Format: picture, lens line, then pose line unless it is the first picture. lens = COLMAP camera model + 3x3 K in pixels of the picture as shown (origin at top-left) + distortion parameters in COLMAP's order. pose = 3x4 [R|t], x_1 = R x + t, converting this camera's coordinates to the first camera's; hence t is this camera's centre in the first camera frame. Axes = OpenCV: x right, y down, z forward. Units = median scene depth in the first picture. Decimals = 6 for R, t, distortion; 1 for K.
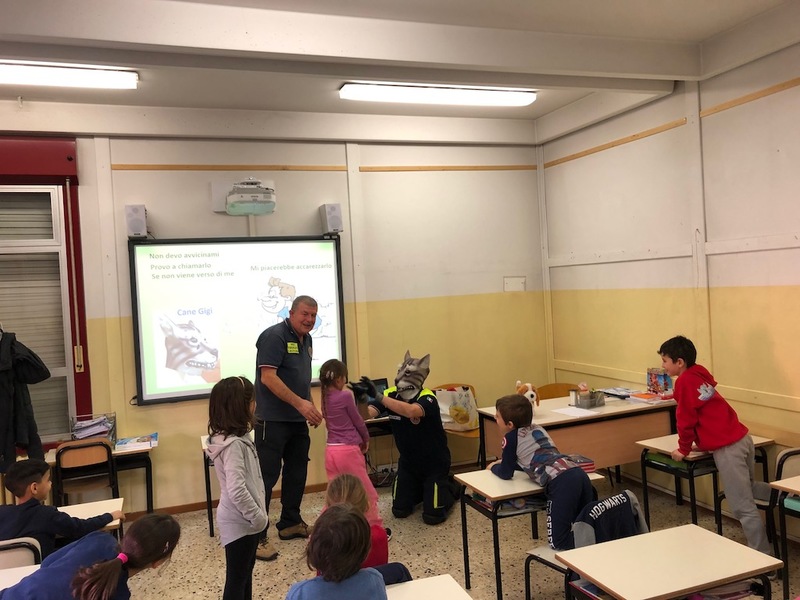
lens RADIAL K [[658.2, 0, 397.4], [0, 658.2, 300.1], [0, 0, 1]] dist [0.034438, -0.037316]
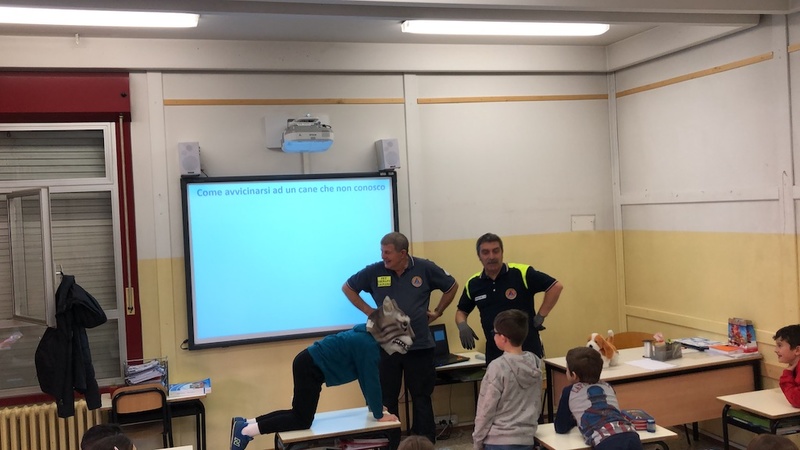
lens RADIAL K [[767.9, 0, 401.8], [0, 767.9, 224.0], [0, 0, 1]] dist [0.044711, 0.000000]
pose [[0.999013, 0.006896, -0.043884, -0.034725], [-0.006910, 0.999976, -0.000172, -0.026308], [0.043882, 0.000475, 0.999037, -0.109869]]
